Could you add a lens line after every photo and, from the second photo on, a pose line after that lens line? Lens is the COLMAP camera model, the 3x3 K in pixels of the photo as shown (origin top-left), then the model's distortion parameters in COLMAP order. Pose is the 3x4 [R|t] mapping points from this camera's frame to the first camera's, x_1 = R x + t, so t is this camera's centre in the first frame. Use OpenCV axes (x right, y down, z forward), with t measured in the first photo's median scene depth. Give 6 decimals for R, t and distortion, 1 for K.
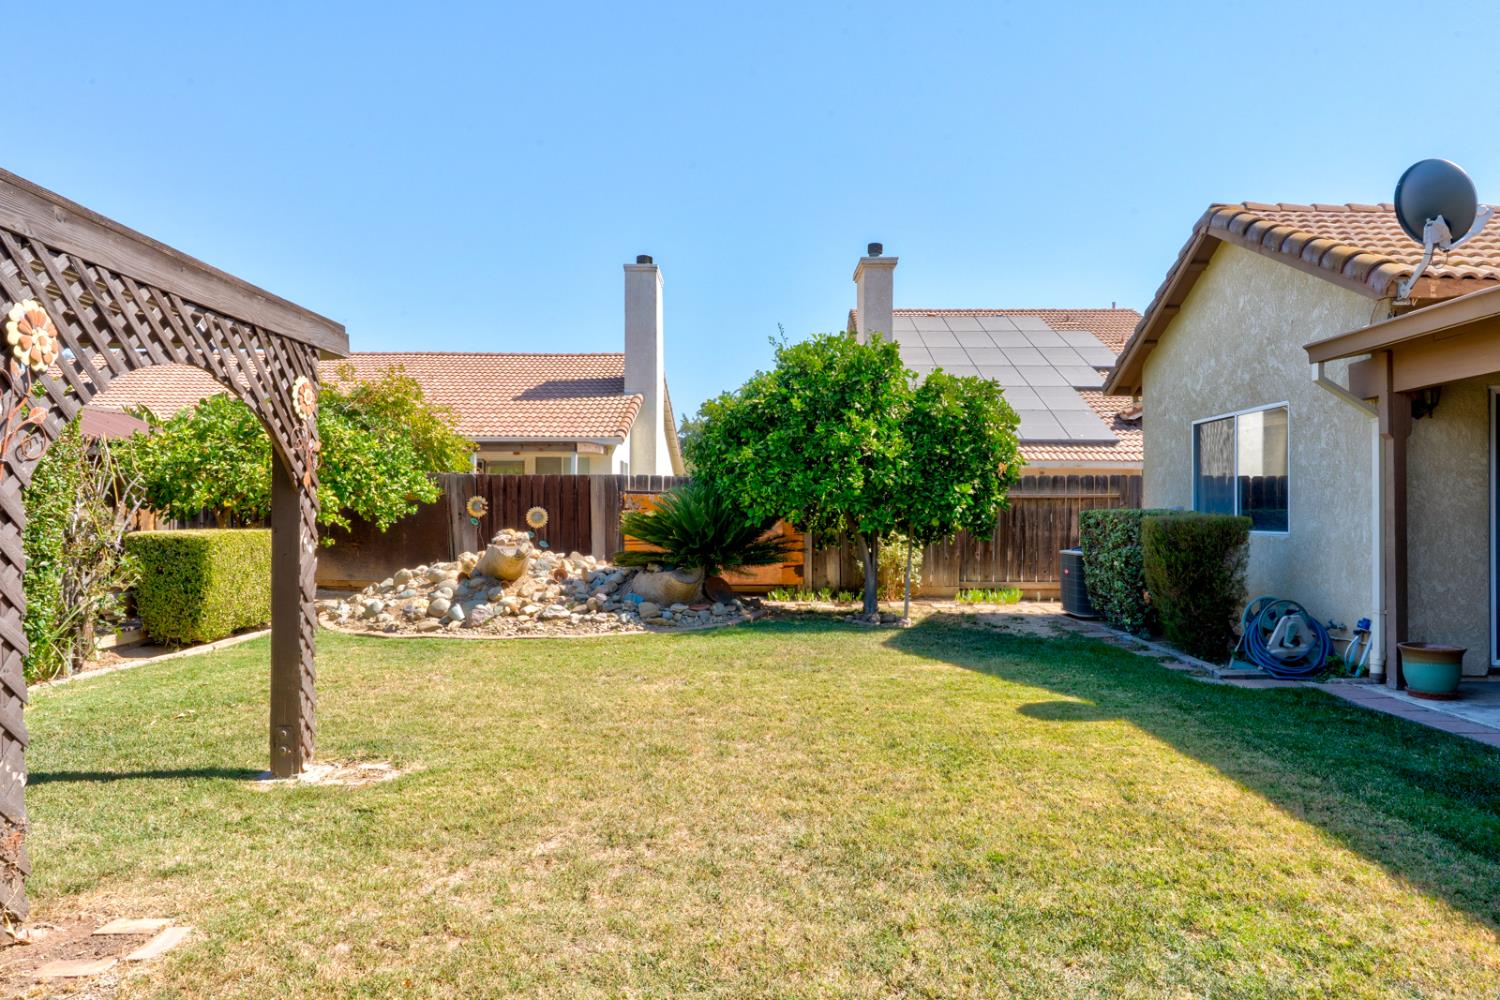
lens RADIAL K [[897.7, 0, 750.0], [0, 897.7, 500.0], [0, 0, 1]] dist [-0.000829, -0.000066]
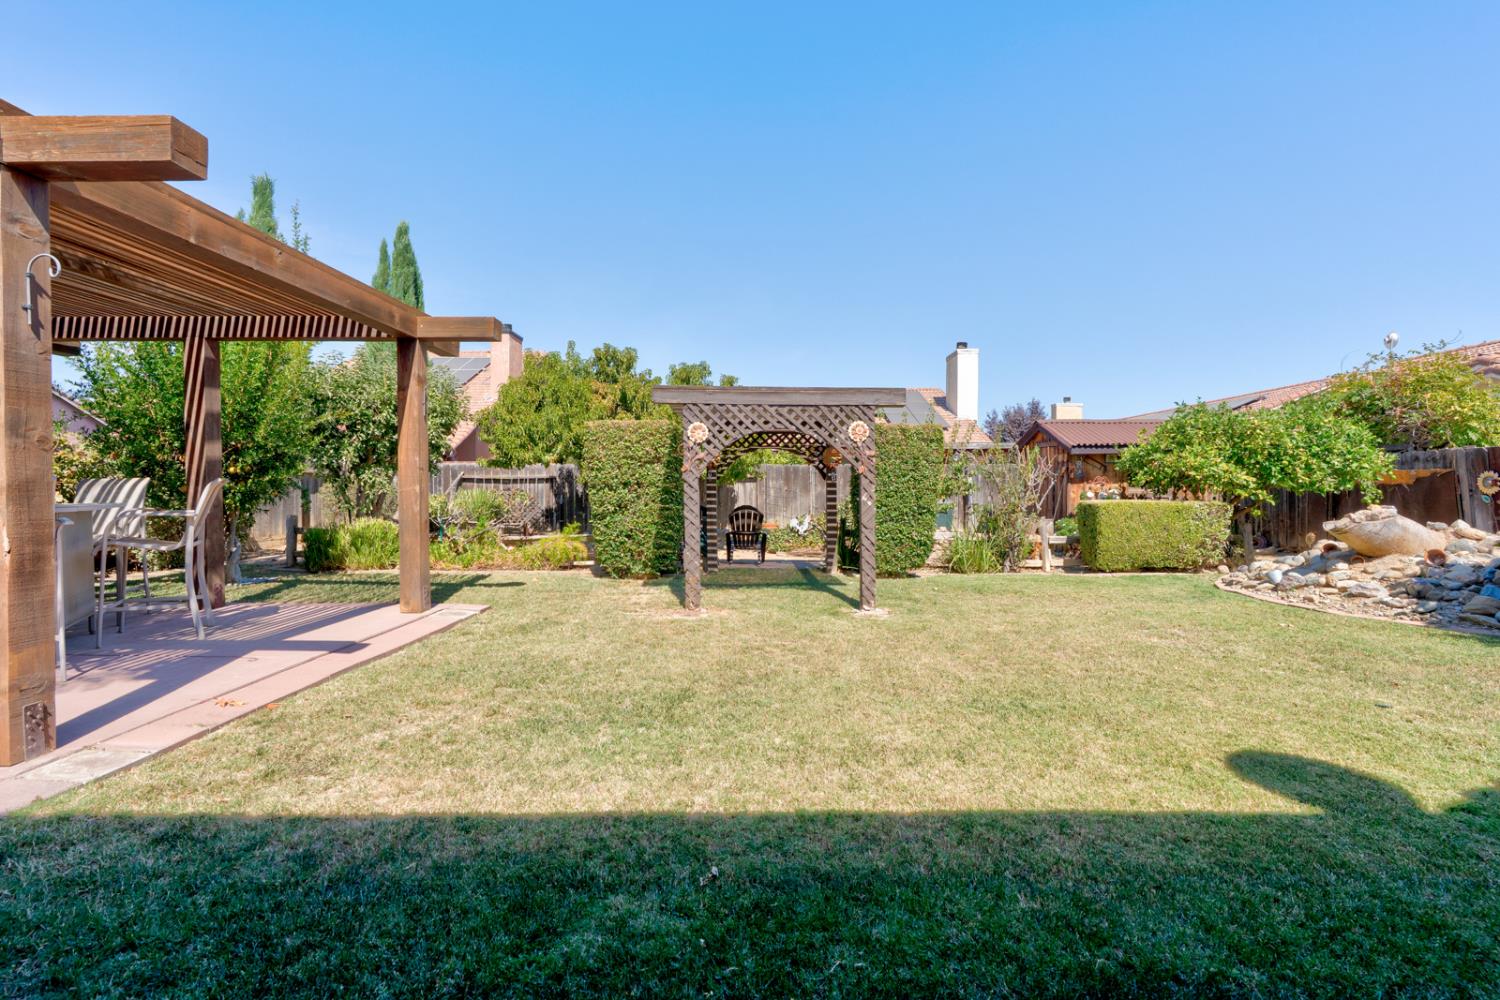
lens RADIAL K [[691.1, 0, 770.8], [0, 691.1, 495.5], [0, 0, 1]] dist [-0.004686, -0.000490]
pose [[0.020058, 0.006714, -0.999776, 0.613056], [0.010951, 0.999916, 0.006935, 0.012507], [0.999739, -0.011087, 0.019983, 0.413368]]
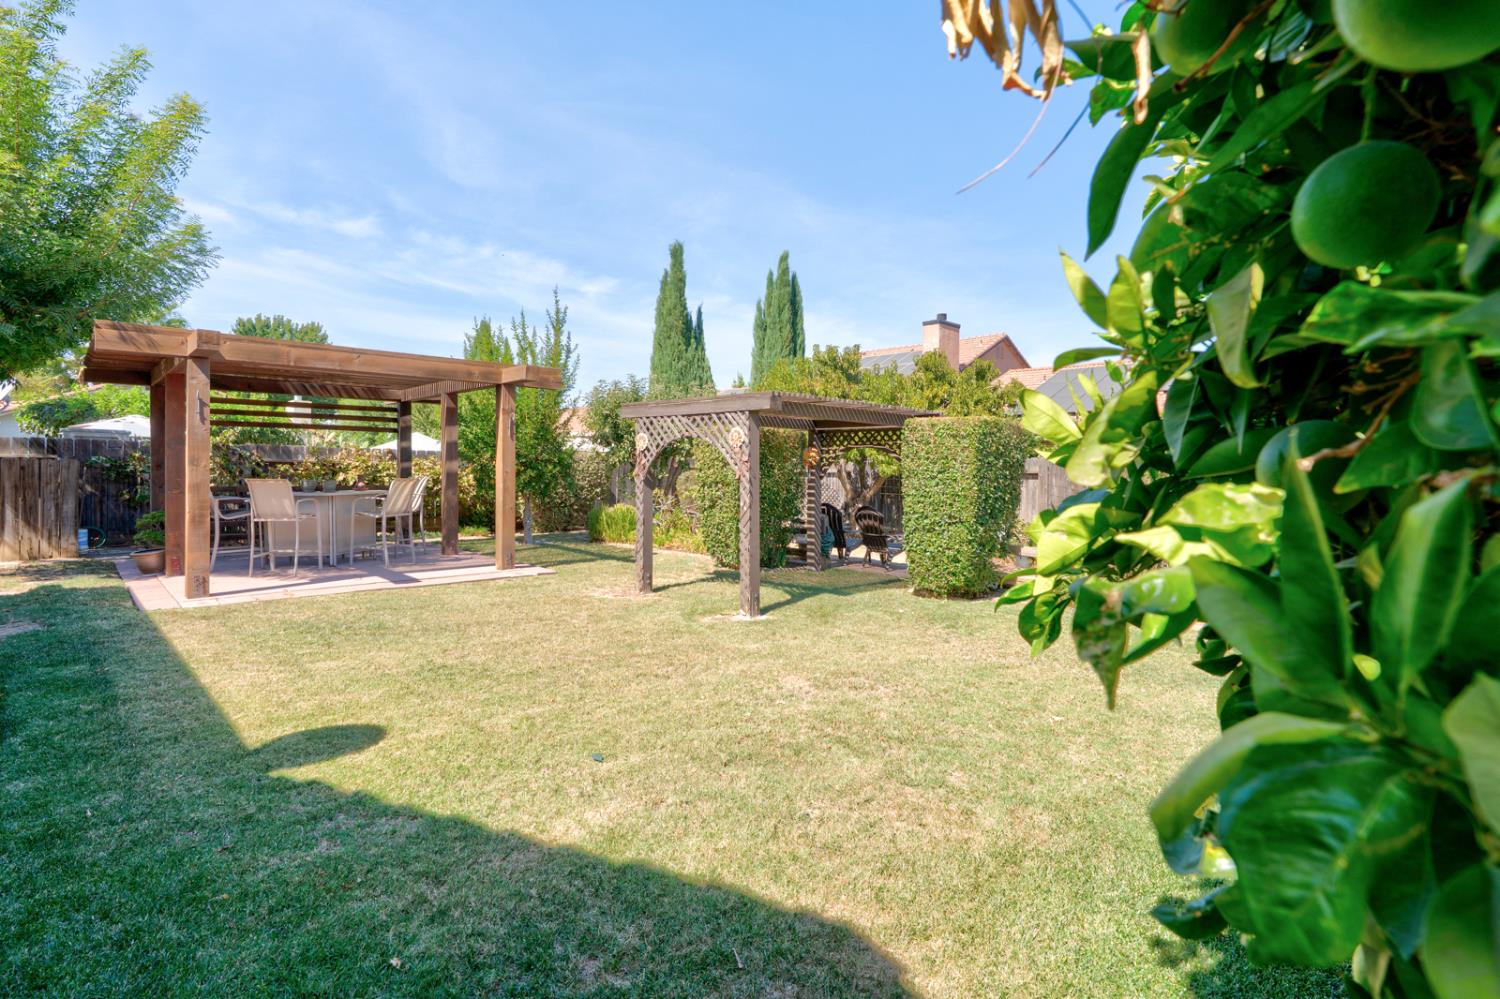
lens RADIAL K [[739.1, 0, 750.0], [0, 739.1, 499.5], [0, 0, 1]] dist [-0.001616, -0.000391]
pose [[-0.706435, 0.015296, -0.707613, 0.401514], [-0.005762, 0.999609, 0.027360, -0.007962], [0.707755, 0.023406, -0.706070, 1.239837]]
